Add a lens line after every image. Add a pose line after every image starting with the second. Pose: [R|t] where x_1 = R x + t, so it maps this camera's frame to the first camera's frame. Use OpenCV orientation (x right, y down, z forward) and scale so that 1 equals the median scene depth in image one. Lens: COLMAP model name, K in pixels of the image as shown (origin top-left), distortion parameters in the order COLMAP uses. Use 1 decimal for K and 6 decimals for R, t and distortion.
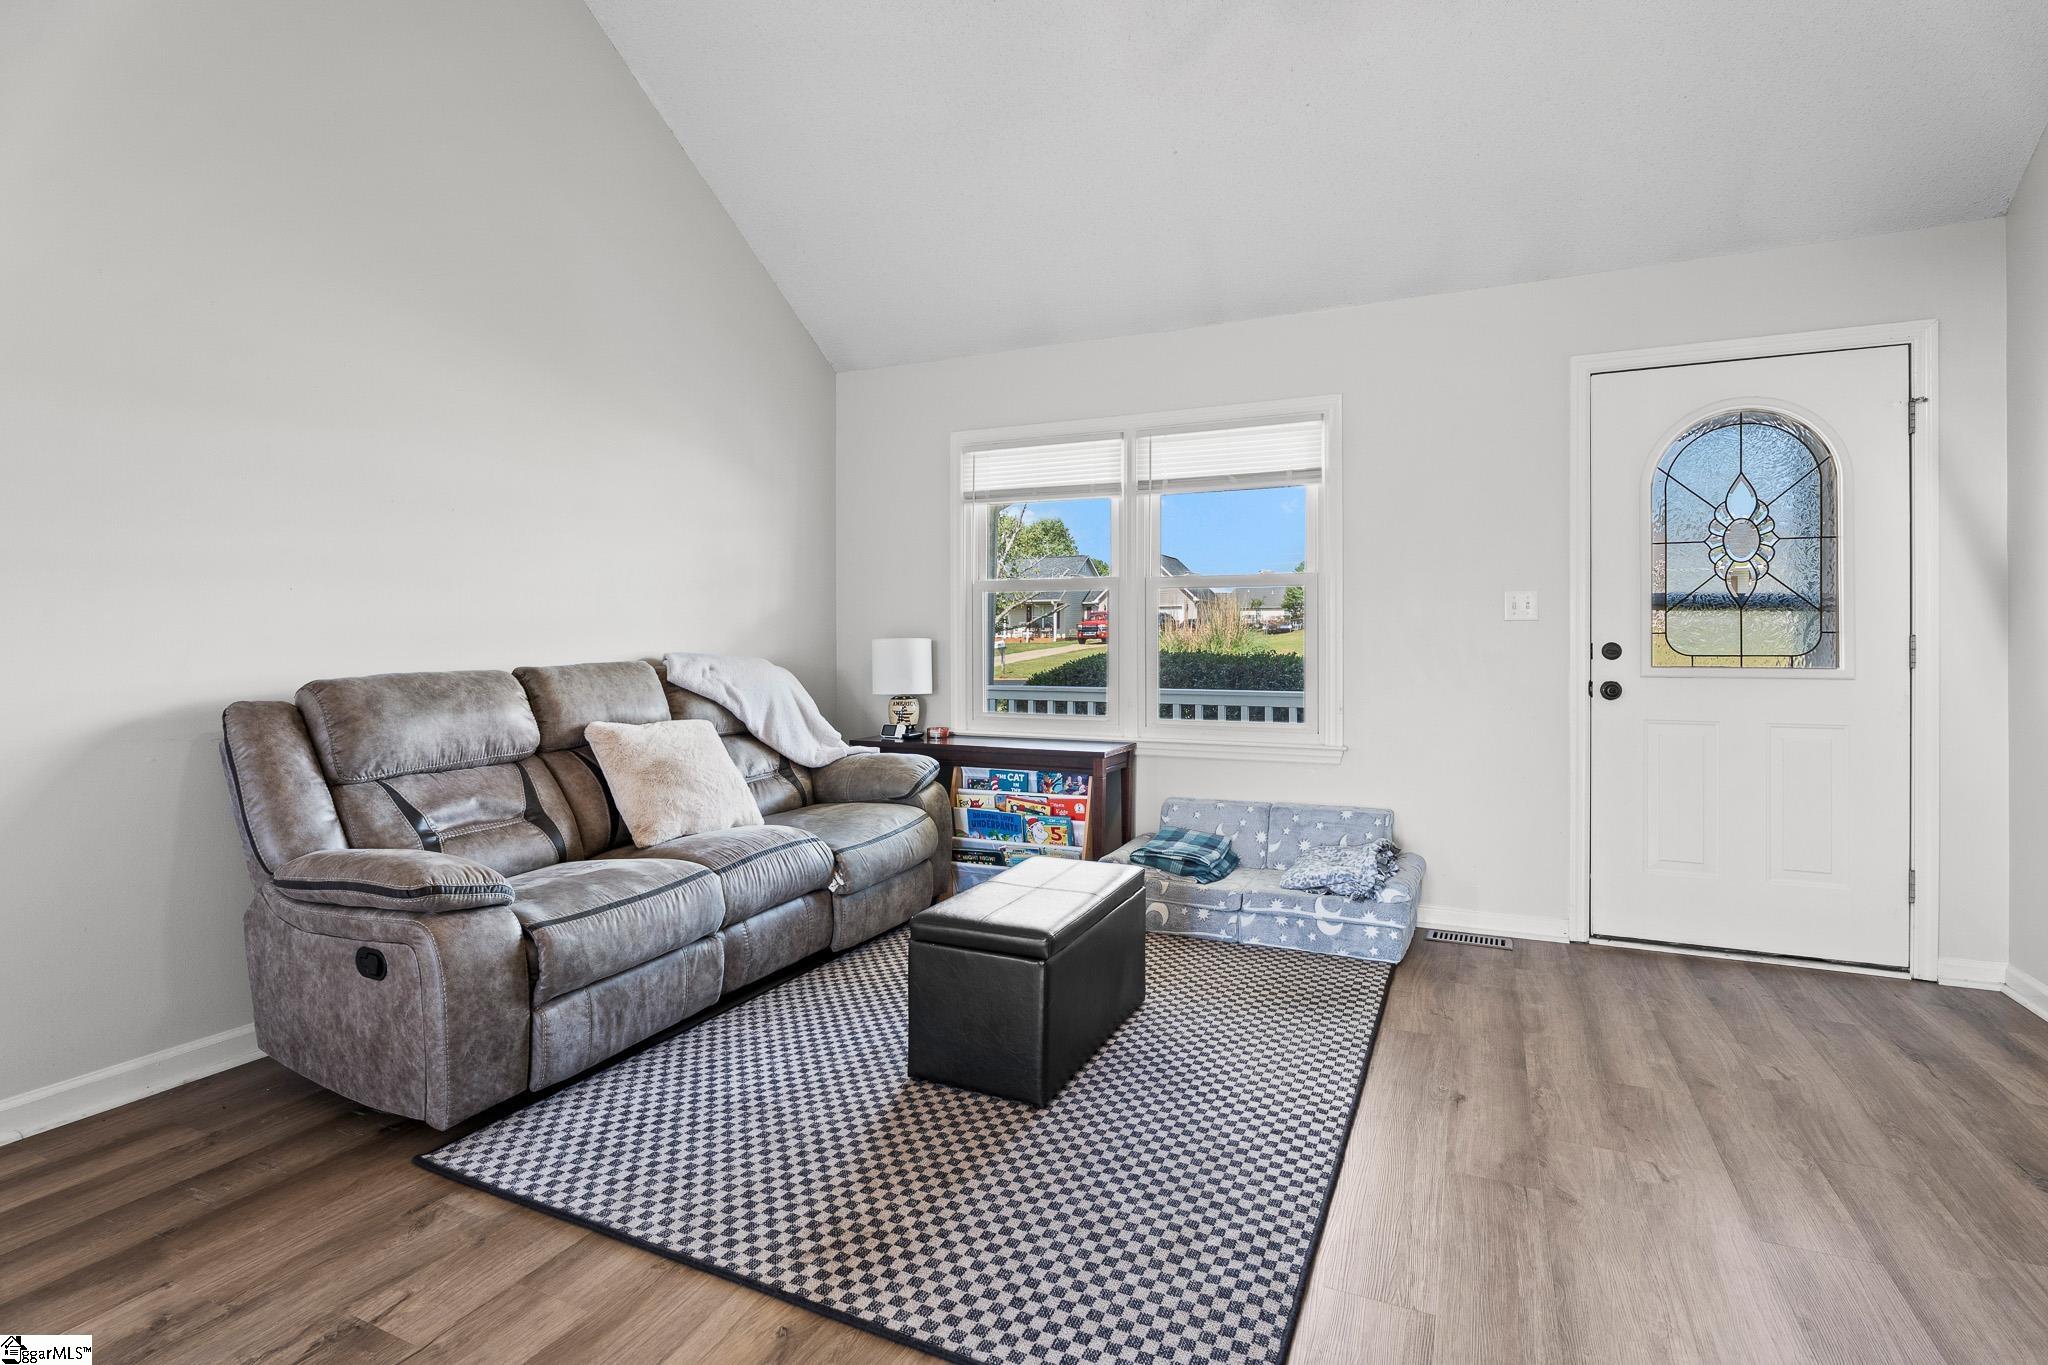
lens RADIAL K [[981.3, 0, 1019.8], [0, 981.3, 643.8], [0, 0, 1]] dist [-0.012638, 0.000425]
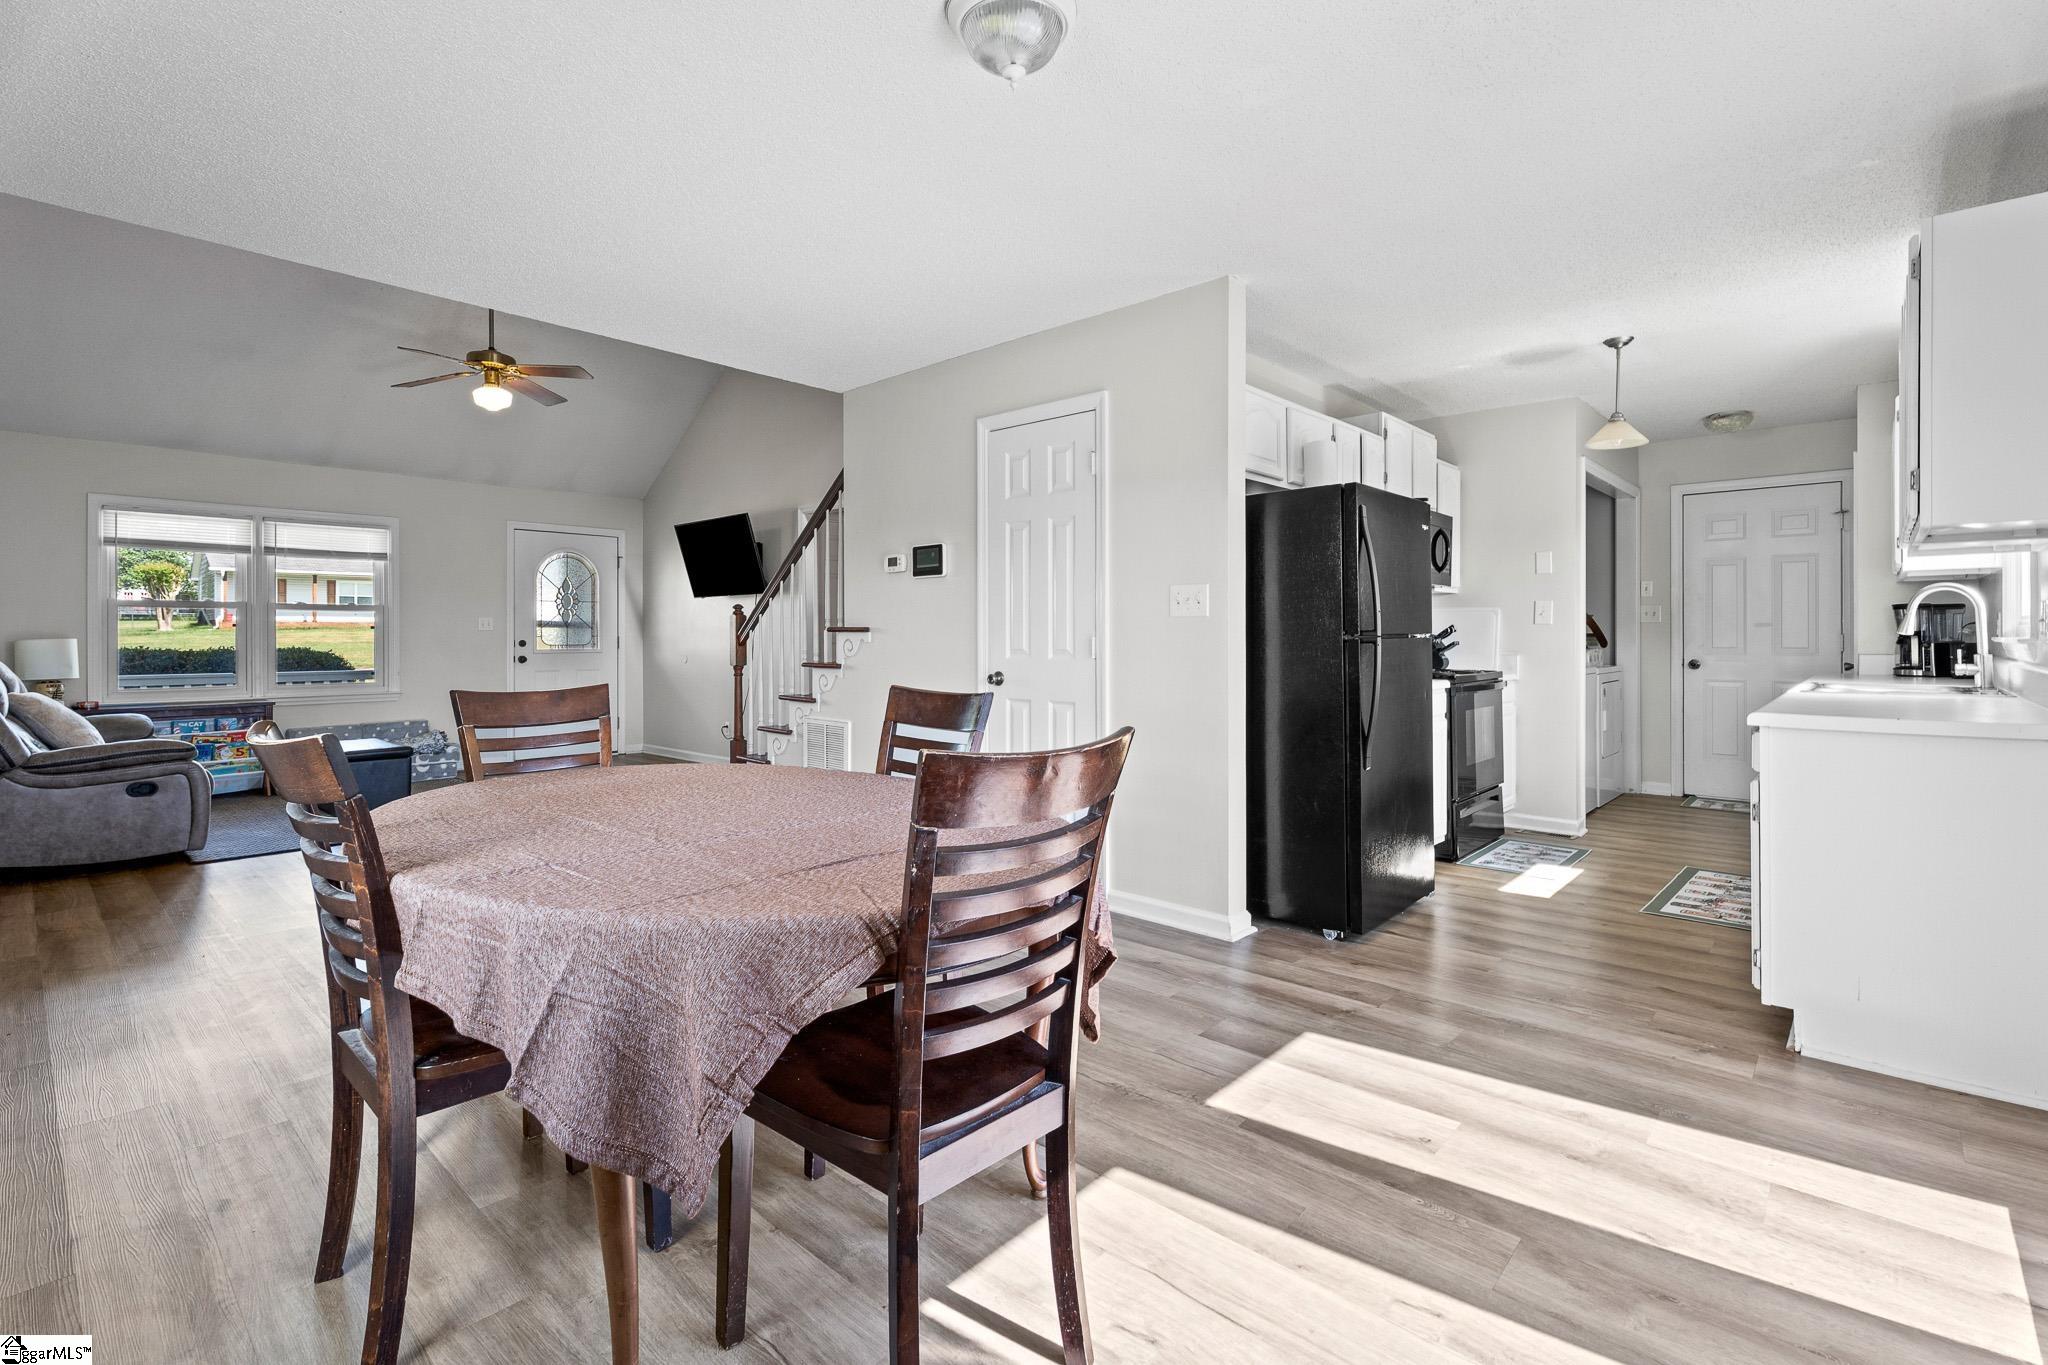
lens RADIAL K [[929.1, 0, 1026.0], [0, 929.1, 643.2], [0, 0, 1]] dist [0.003954, -0.000565]
pose [[0.302947, -0.006946, 0.952982, -1.090765], [0.005551, 0.999969, 0.005524, 0.000656], [-0.952991, 0.003616, 0.302977, -0.805781]]
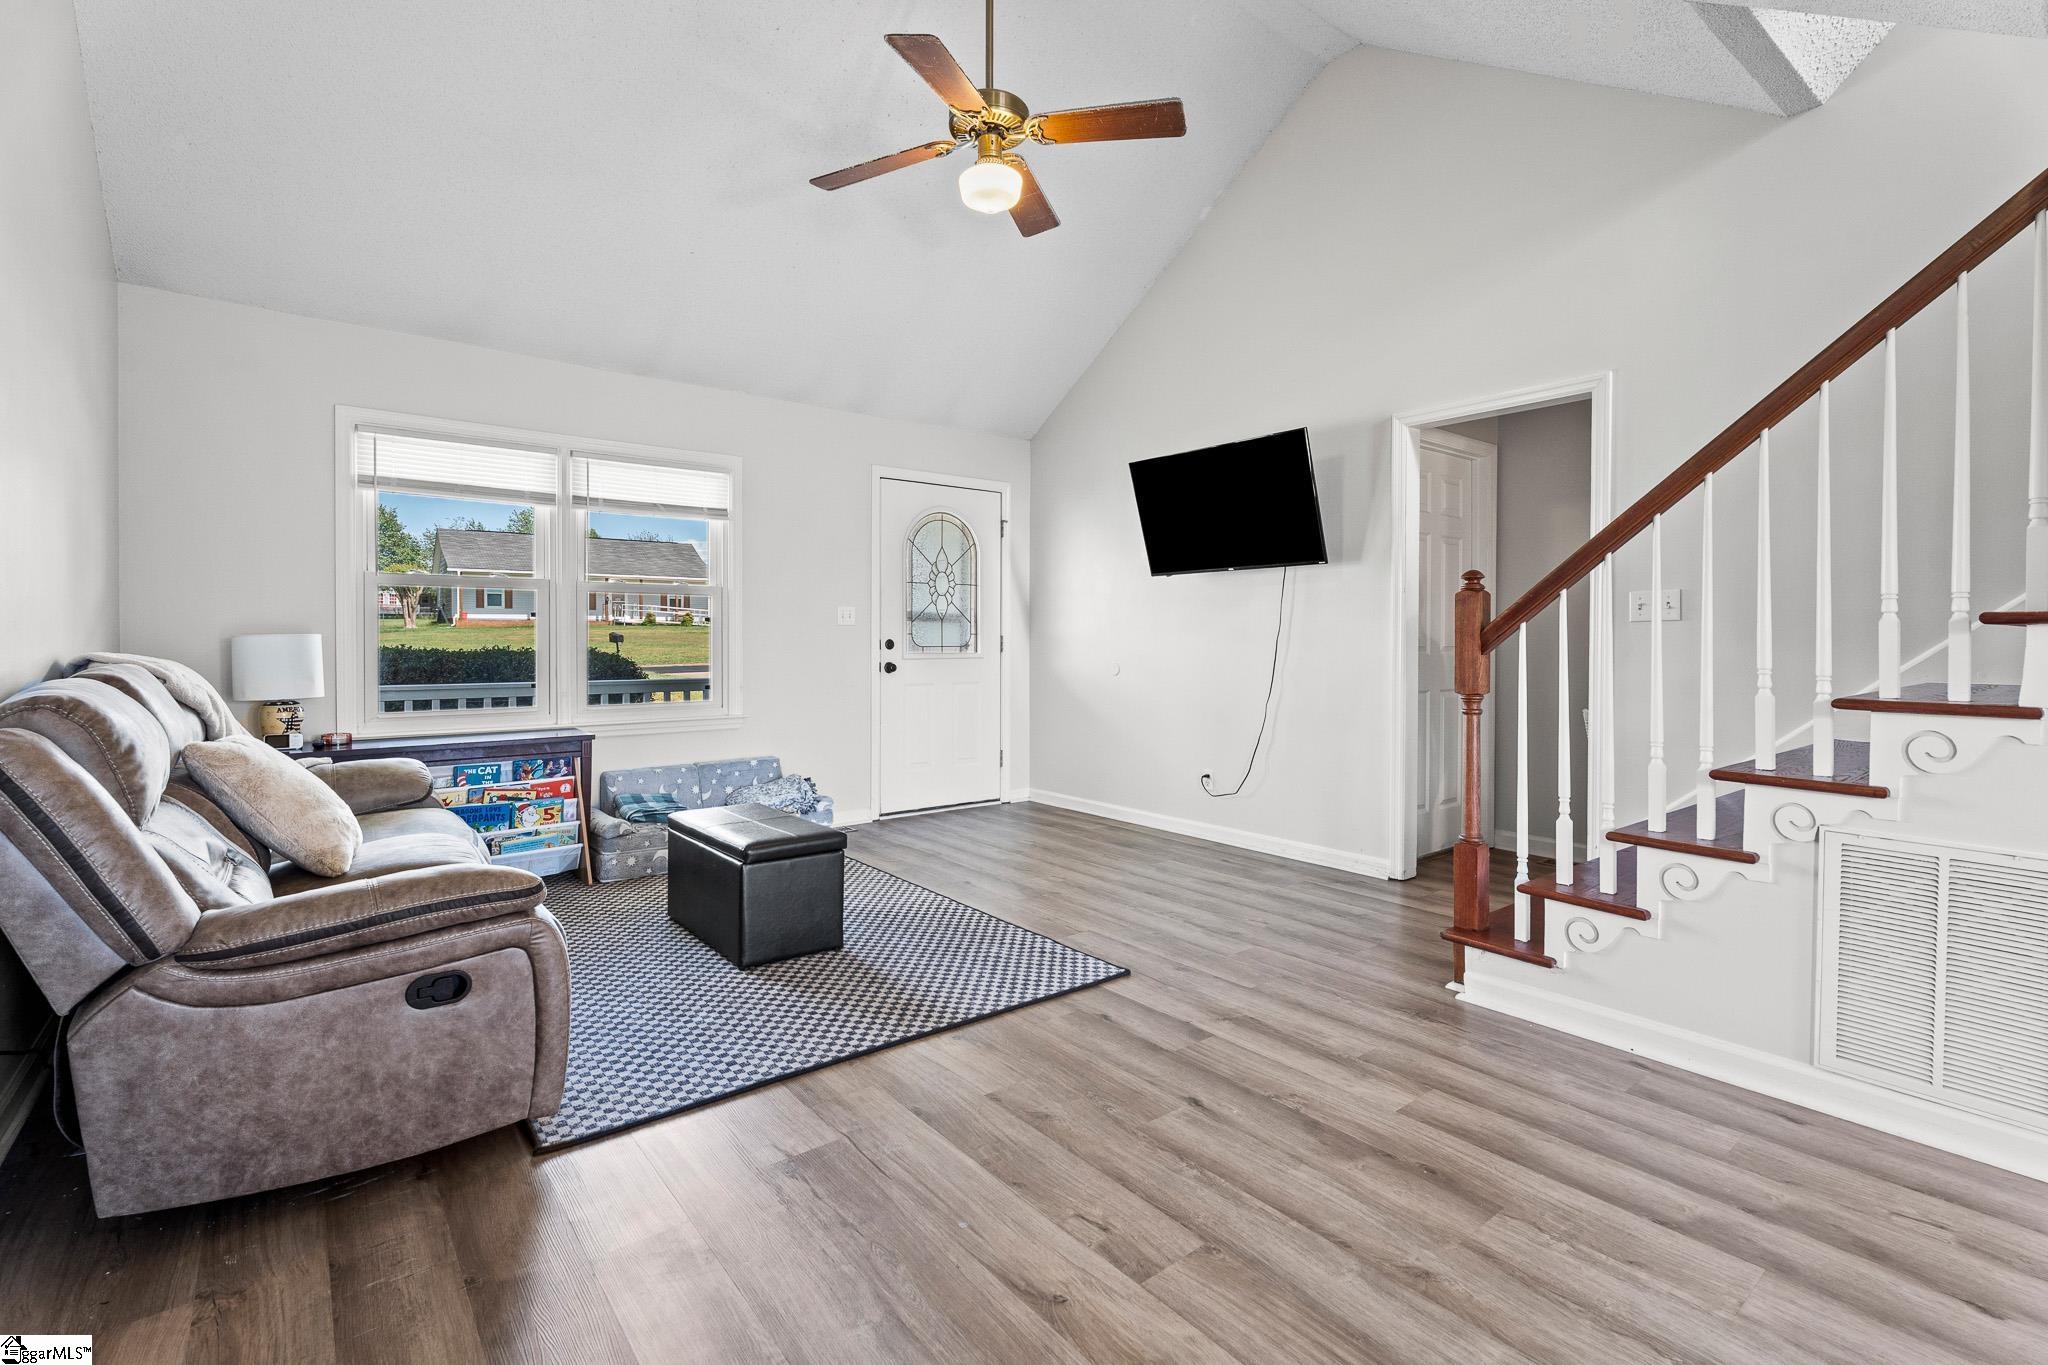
lens RADIAL K [[922.4, 0, 1030.8], [0, 922.4, 659.5], [0, 0, 1]] dist [0.001030, 0.001352]
pose [[0.443854, -0.018839, 0.895901, -0.633927], [-0.000399, 0.999775, 0.021221, -0.000660], [-0.896099, -0.009776, 0.443746, 0.062367]]
